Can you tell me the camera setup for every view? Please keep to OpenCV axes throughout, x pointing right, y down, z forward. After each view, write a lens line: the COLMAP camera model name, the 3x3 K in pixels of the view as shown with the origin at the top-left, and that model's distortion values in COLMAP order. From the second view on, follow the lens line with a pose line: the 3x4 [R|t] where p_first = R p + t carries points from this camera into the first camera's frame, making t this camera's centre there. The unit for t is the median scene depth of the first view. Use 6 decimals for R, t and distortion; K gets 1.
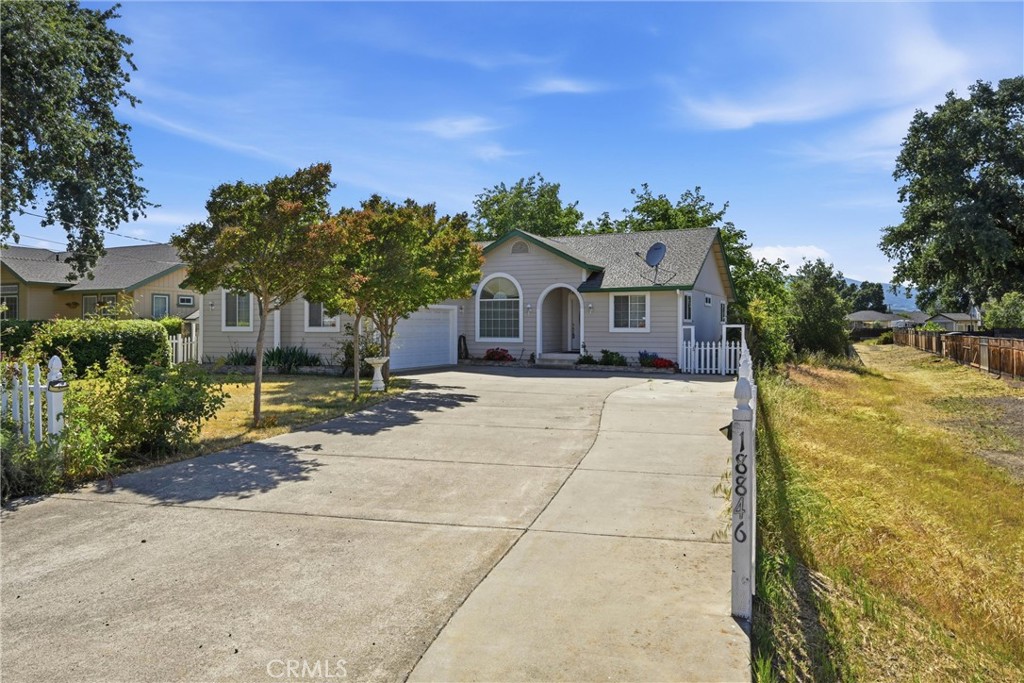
lens RADIAL K [[558.3, 0, 511.2], [0, 558.3, 339.3], [0, 0, 1]] dist [-0.000330, -0.000222]
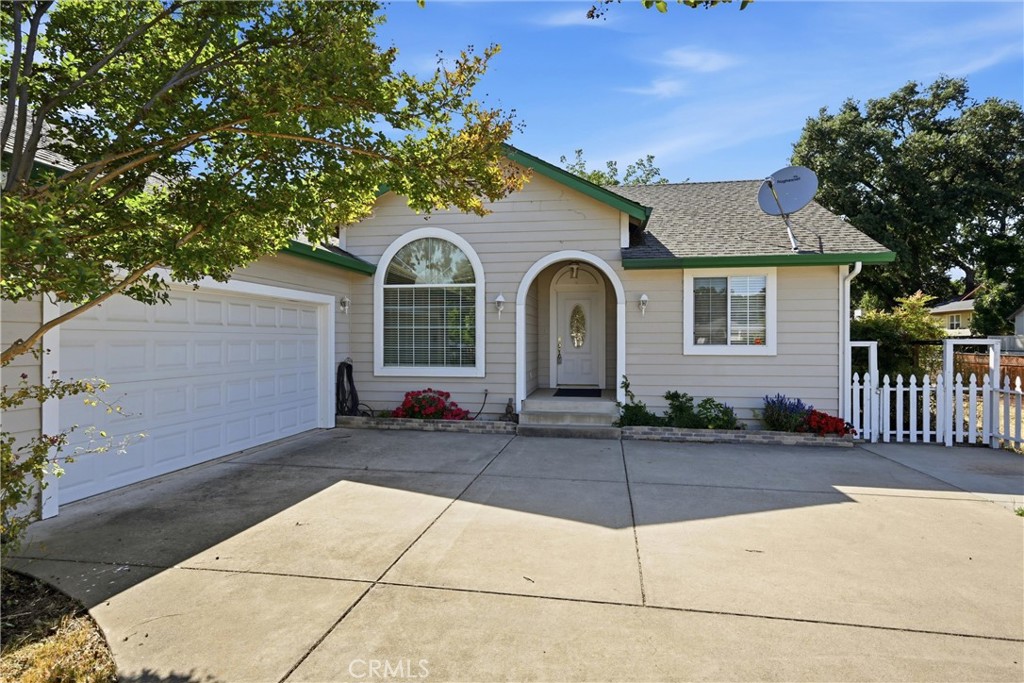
lens RADIAL K [[558.3, 0, 514.6], [0, 558.3, 342.3], [0, 0, 1]] dist [-0.000330, -0.000222]
pose [[0.961473, -0.002683, 0.274886, -0.088000], [0.008100, 0.999795, -0.018573, -0.015037], [-0.274780, 0.020084, 0.961297, 0.572325]]
